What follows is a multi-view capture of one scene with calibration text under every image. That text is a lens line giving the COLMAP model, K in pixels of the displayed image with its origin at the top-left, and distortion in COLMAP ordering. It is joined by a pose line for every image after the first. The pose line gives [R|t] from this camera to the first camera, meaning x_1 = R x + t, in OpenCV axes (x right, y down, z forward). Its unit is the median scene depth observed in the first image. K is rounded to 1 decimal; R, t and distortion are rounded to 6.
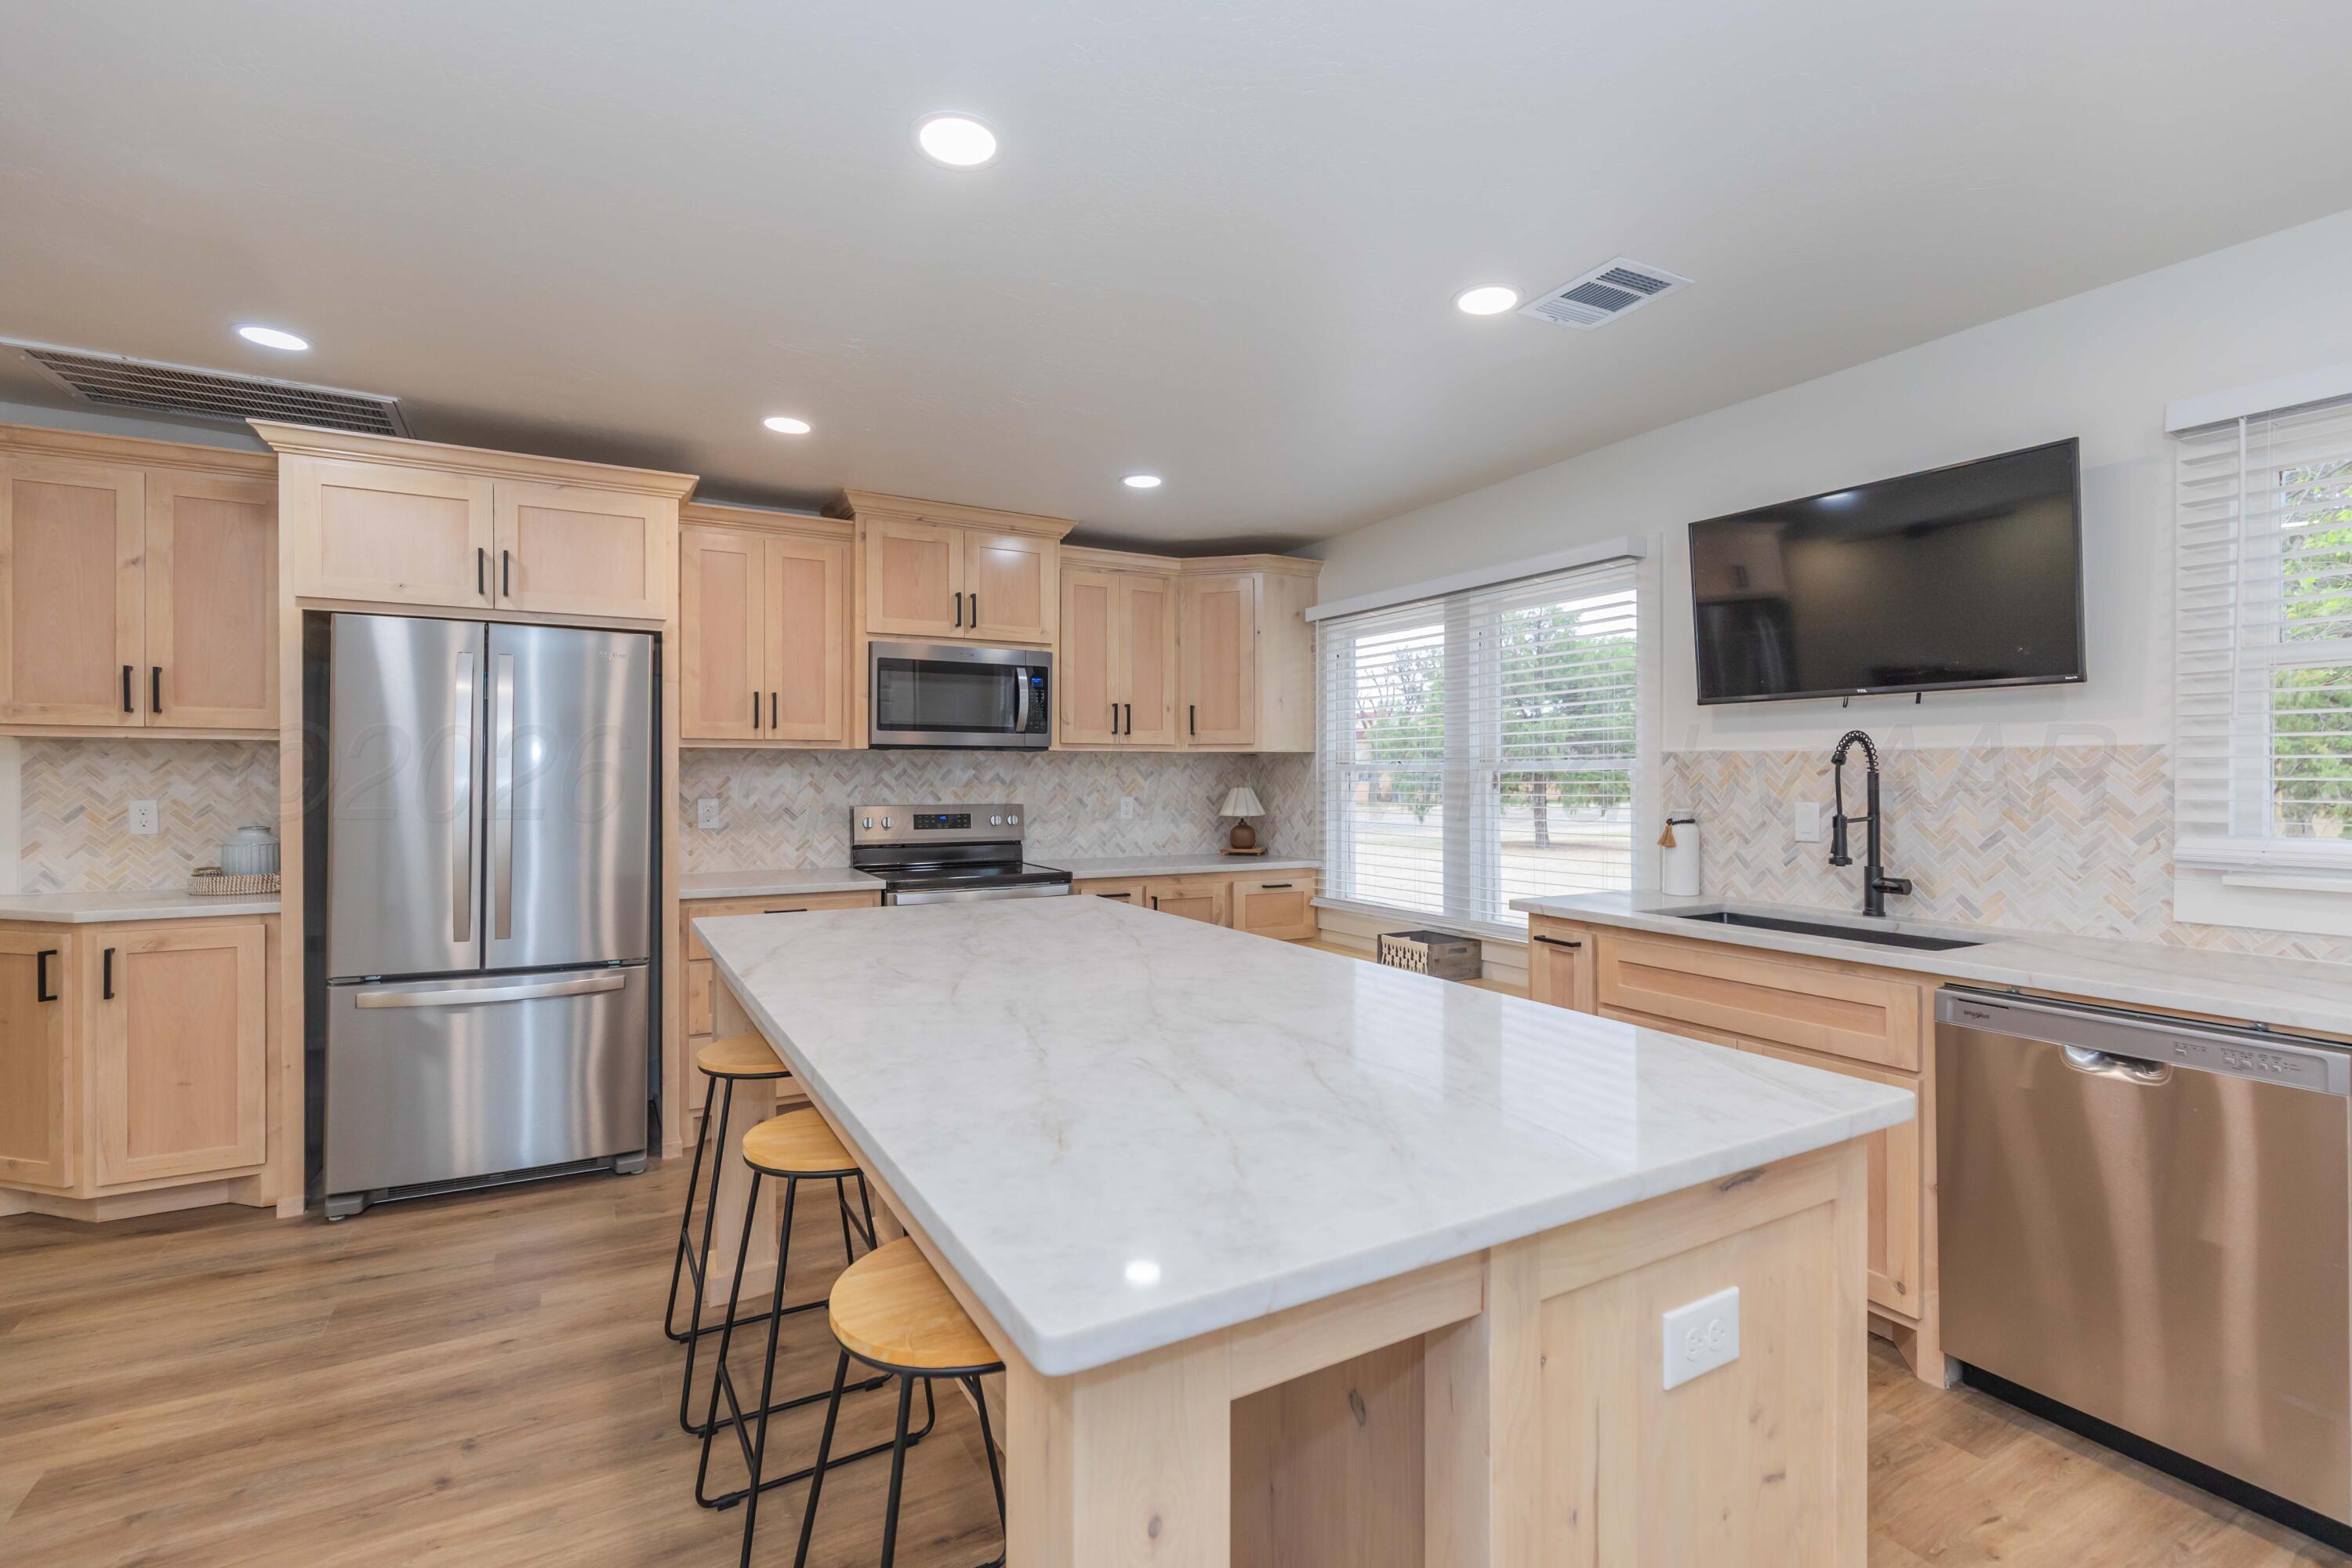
lens RADIAL K [[1072.0, 0, 1160.8], [0, 1072.0, 781.4], [0, 0, 1]] dist [0.007878, -0.001188]
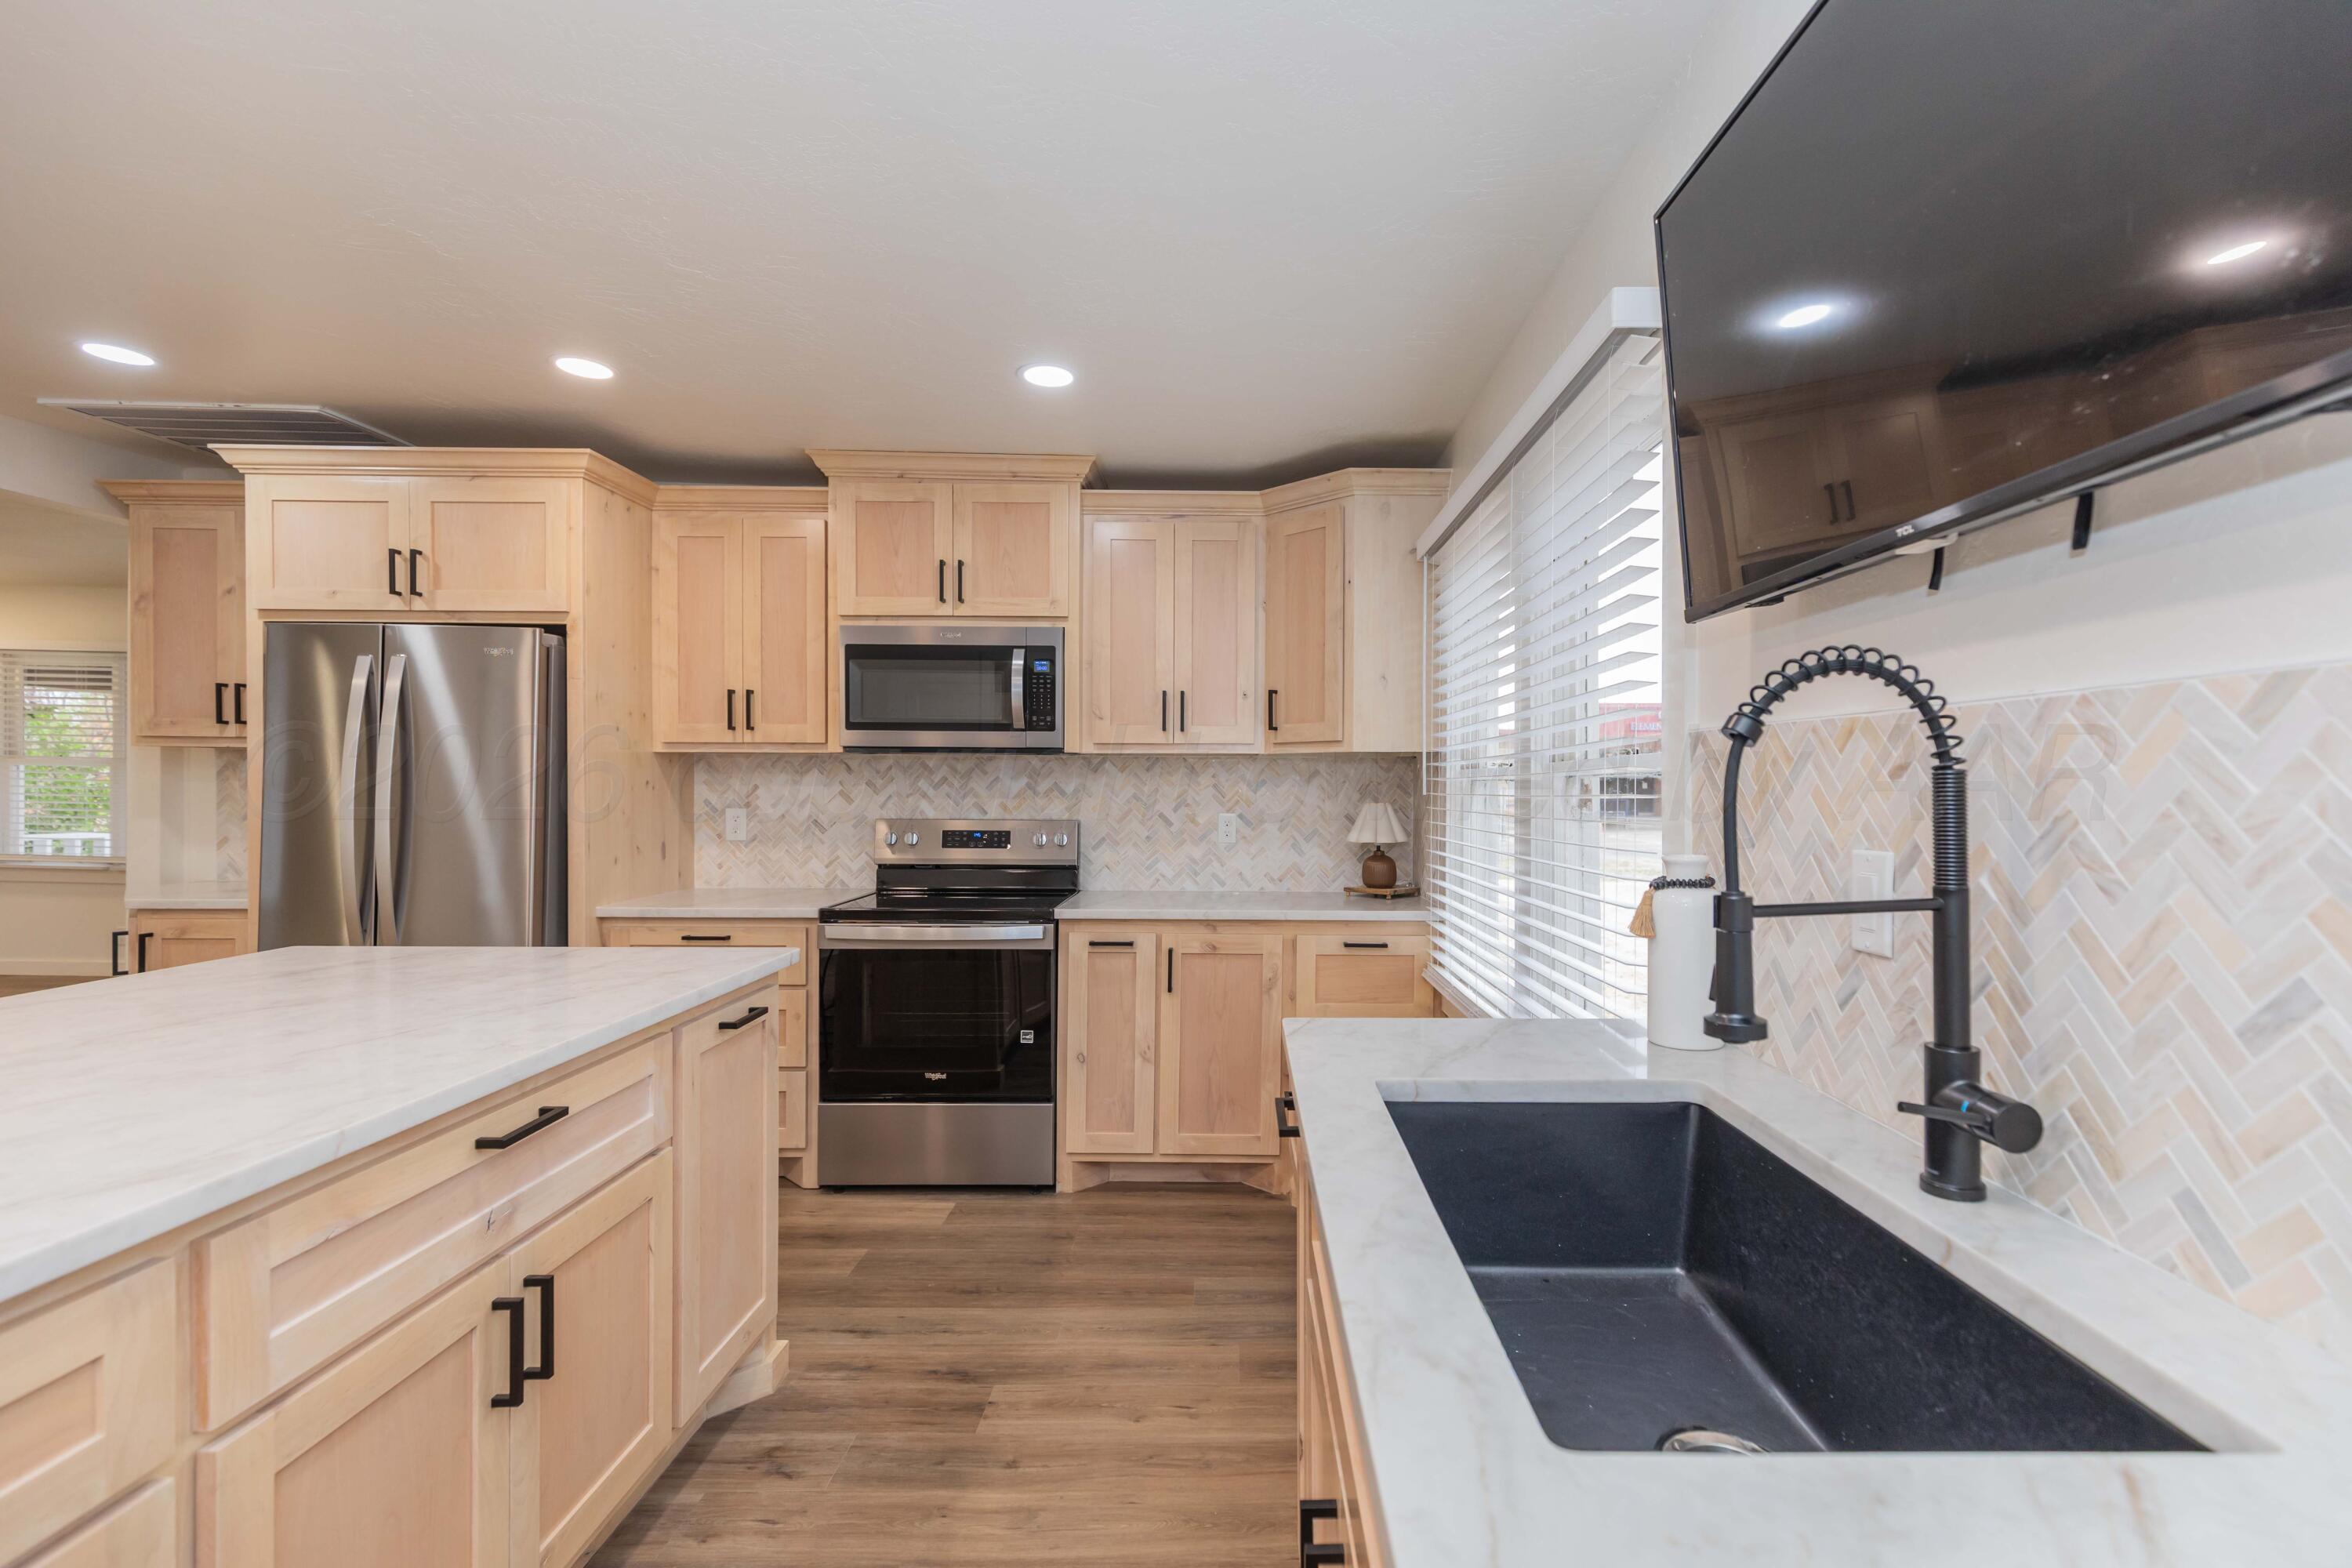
lens RADIAL K [[1072.0, 0, 1257.5], [0, 1072.0, 792.3], [0, 0, 1]] dist [0.007878, -0.001188]
pose [[0.884207, 0.005877, -0.467059, 0.519252], [-0.007730, 0.999968, -0.002053, 0.001159], [0.467032, 0.005425, 0.884224, 0.495449]]
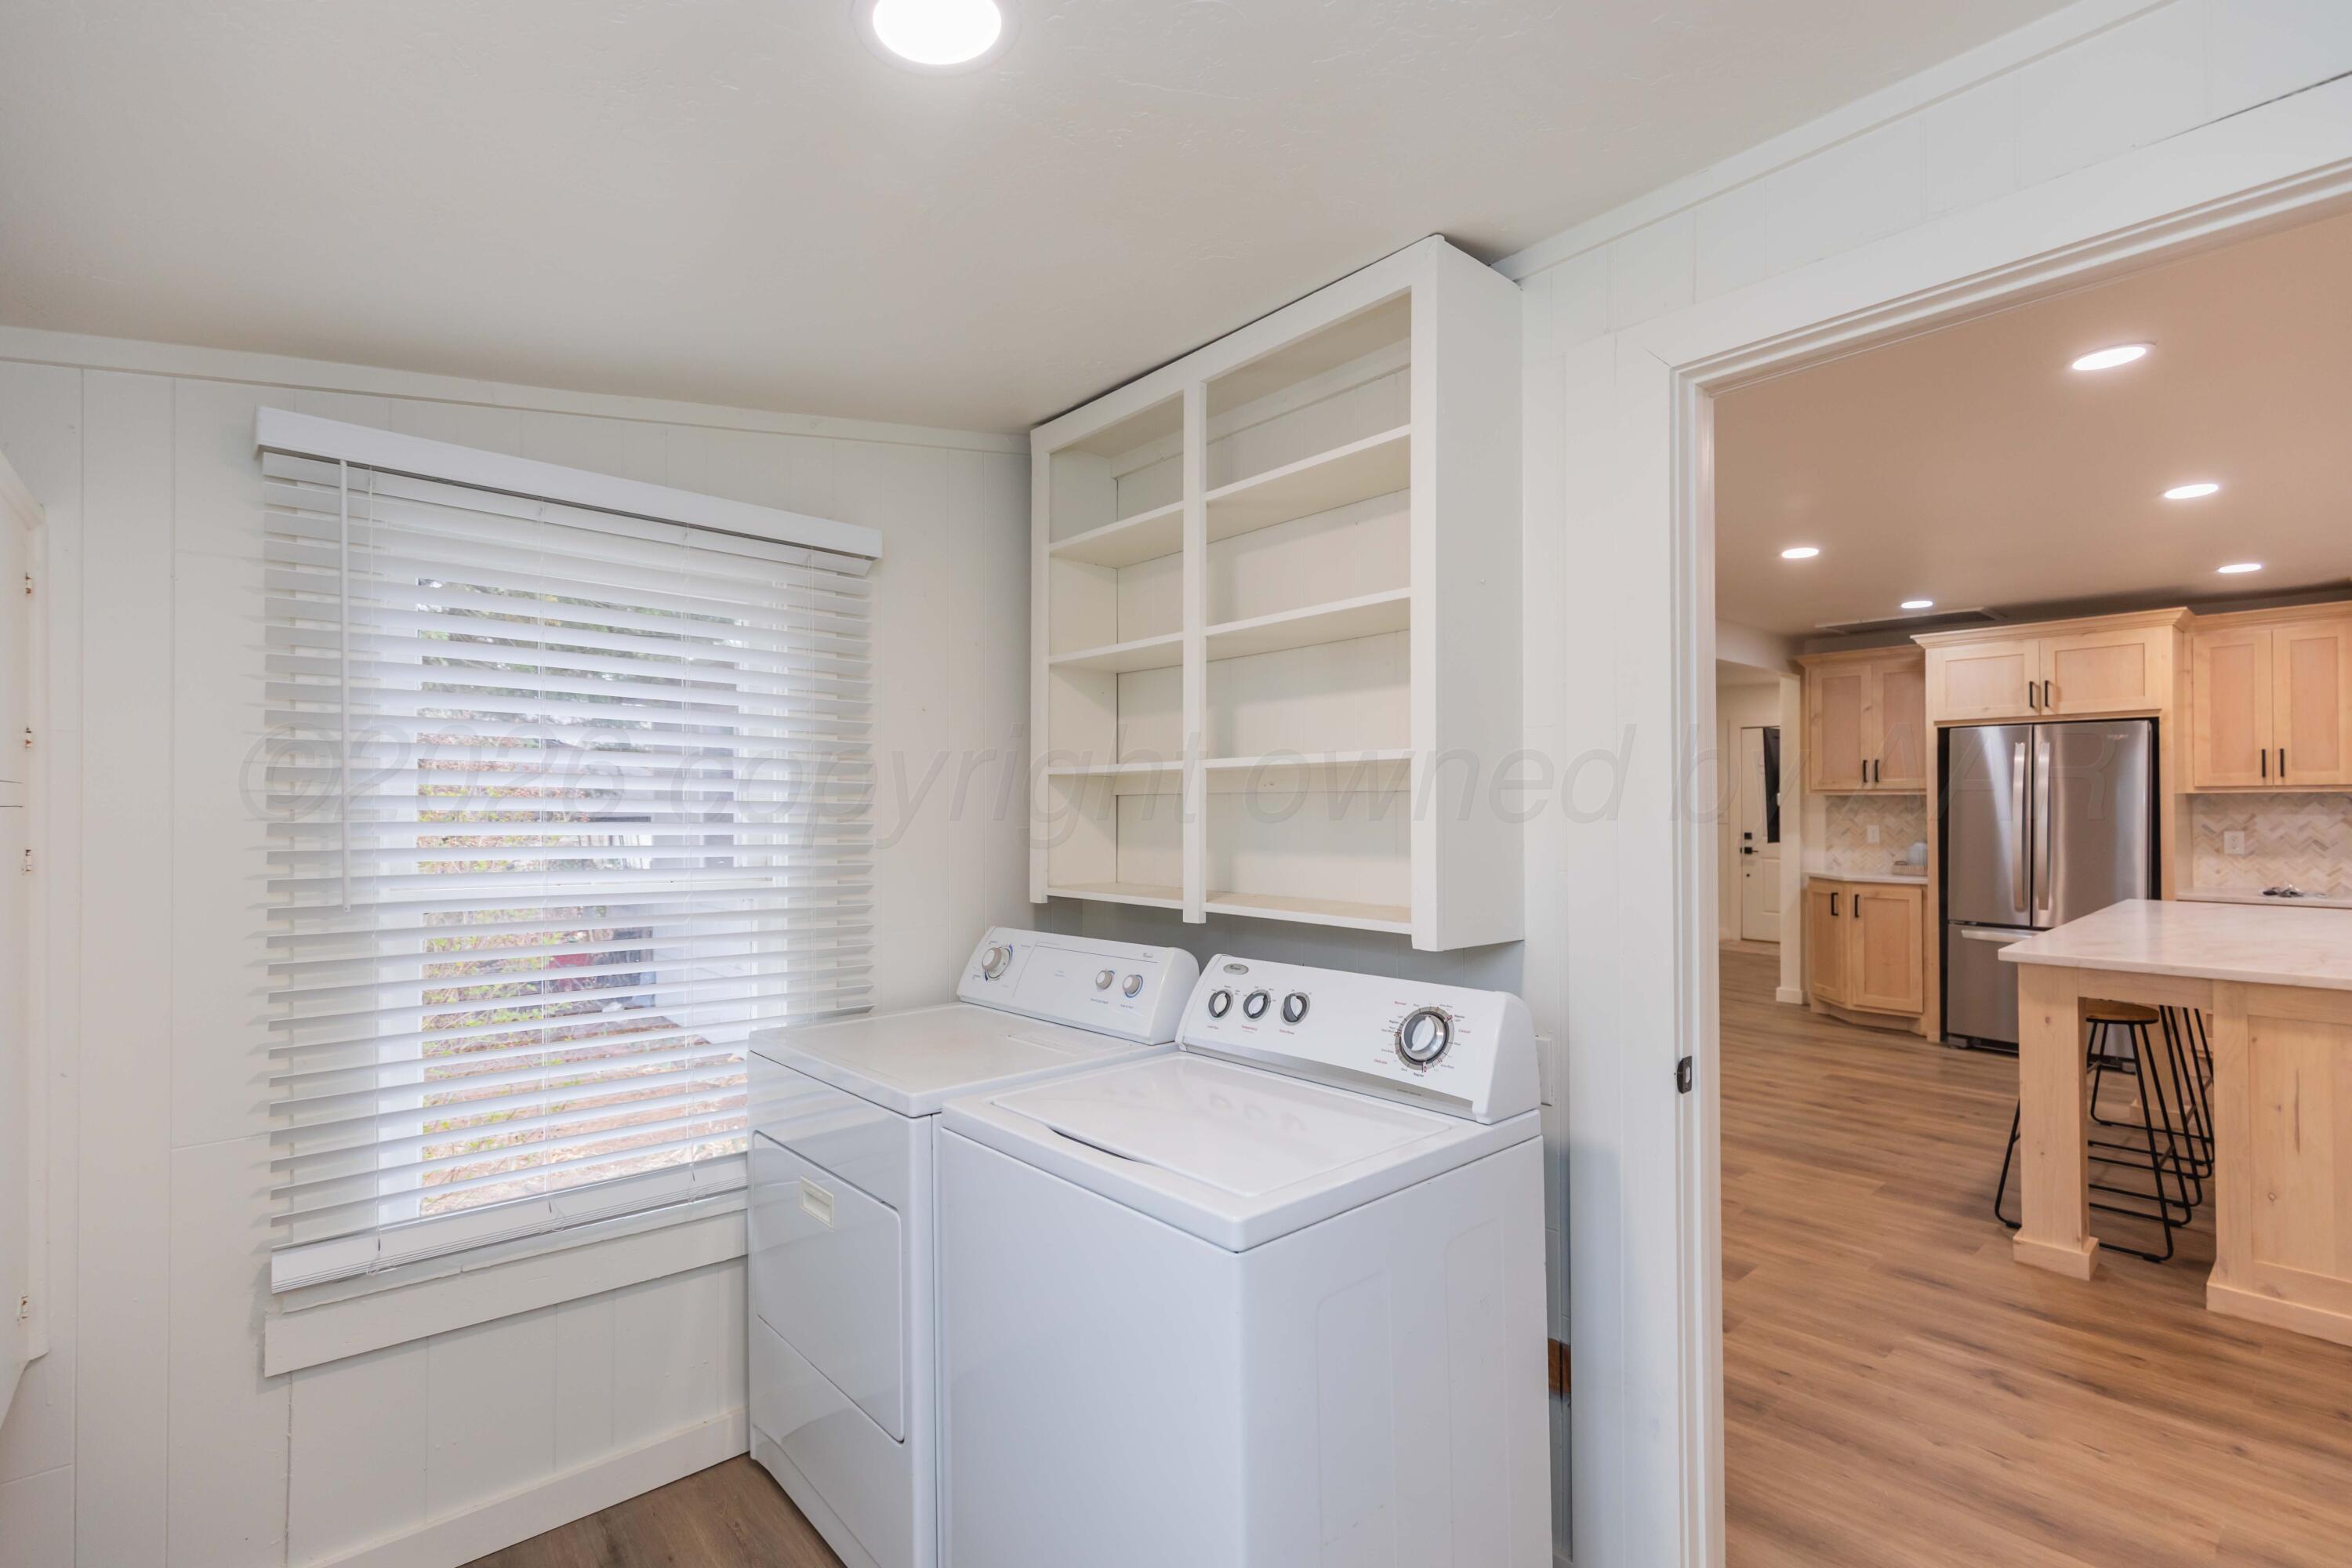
lens RADIAL K [[1072.0, 0, 1219.3], [0, 1072.0, 798.9], [0, 0, 1]] dist [0.007878, -0.001188]
pose [[0.225889, -0.013291, -0.974062, 0.740761], [-0.005502, 0.999874, -0.014919, 0.004433], [0.974138, 0.008729, 0.225787, -0.645148]]
